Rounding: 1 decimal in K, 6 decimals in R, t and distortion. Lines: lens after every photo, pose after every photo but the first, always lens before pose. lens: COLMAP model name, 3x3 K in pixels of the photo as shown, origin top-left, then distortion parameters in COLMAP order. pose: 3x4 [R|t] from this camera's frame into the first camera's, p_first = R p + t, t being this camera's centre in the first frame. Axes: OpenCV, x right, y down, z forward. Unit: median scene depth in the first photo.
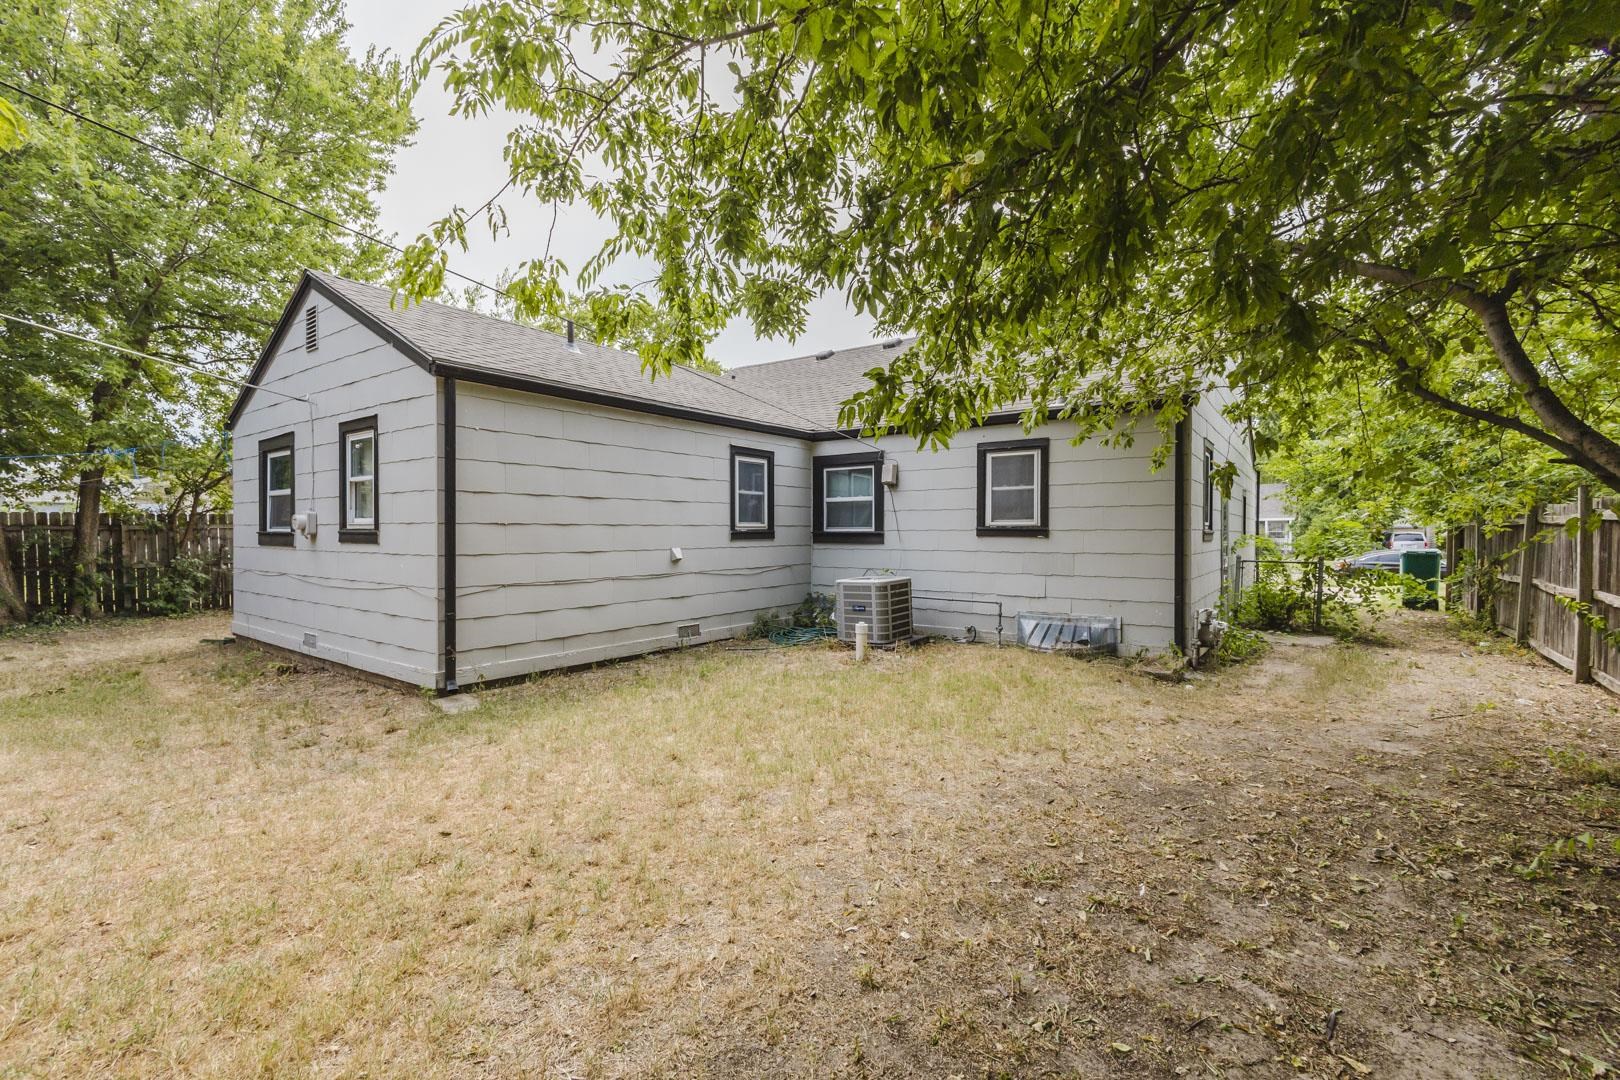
lens RADIAL K [[687.2, 0, 810.0], [0, 687.2, 540.0], [0, 0, 1]] dist [-0.001833, 0.000137]
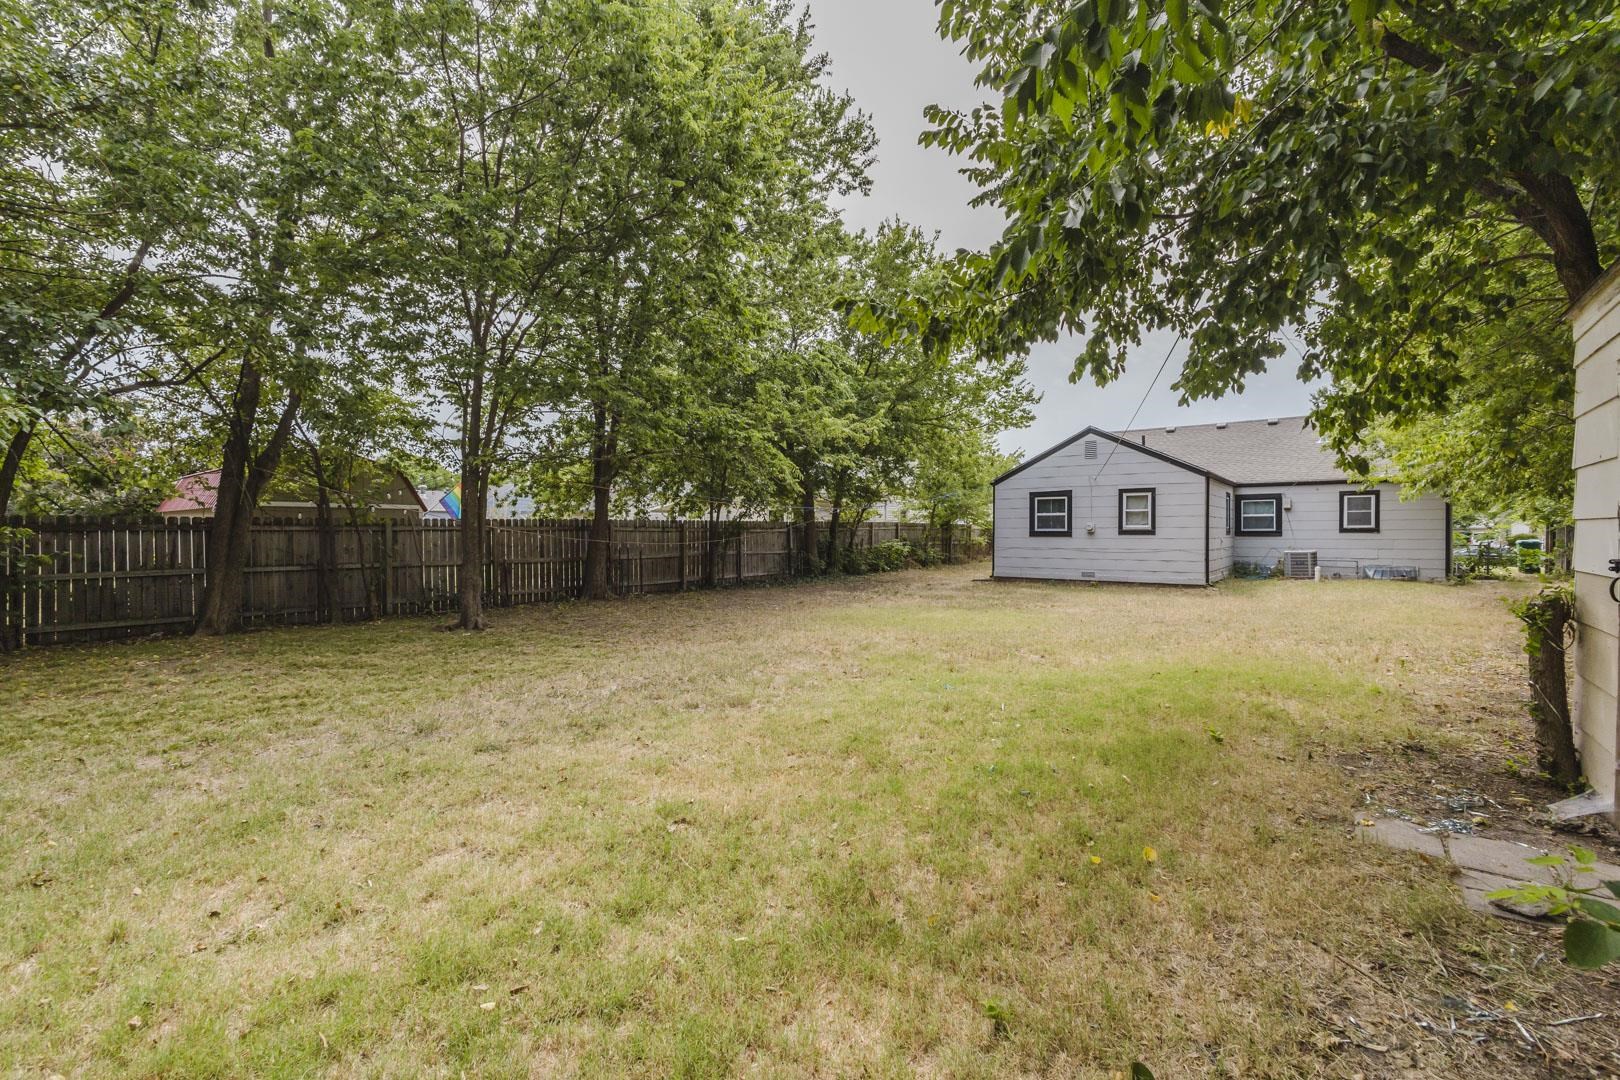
lens RADIAL K [[687.2, 0, 810.0], [0, 687.2, 540.0], [0, 0, 1]] dist [-0.001833, 0.000137]
pose [[0.999417, -0.001235, -0.034129, -1.414005], [0.001135, 0.999995, -0.002962, 0.023688], [0.034132, 0.002922, 0.999413, -1.305479]]
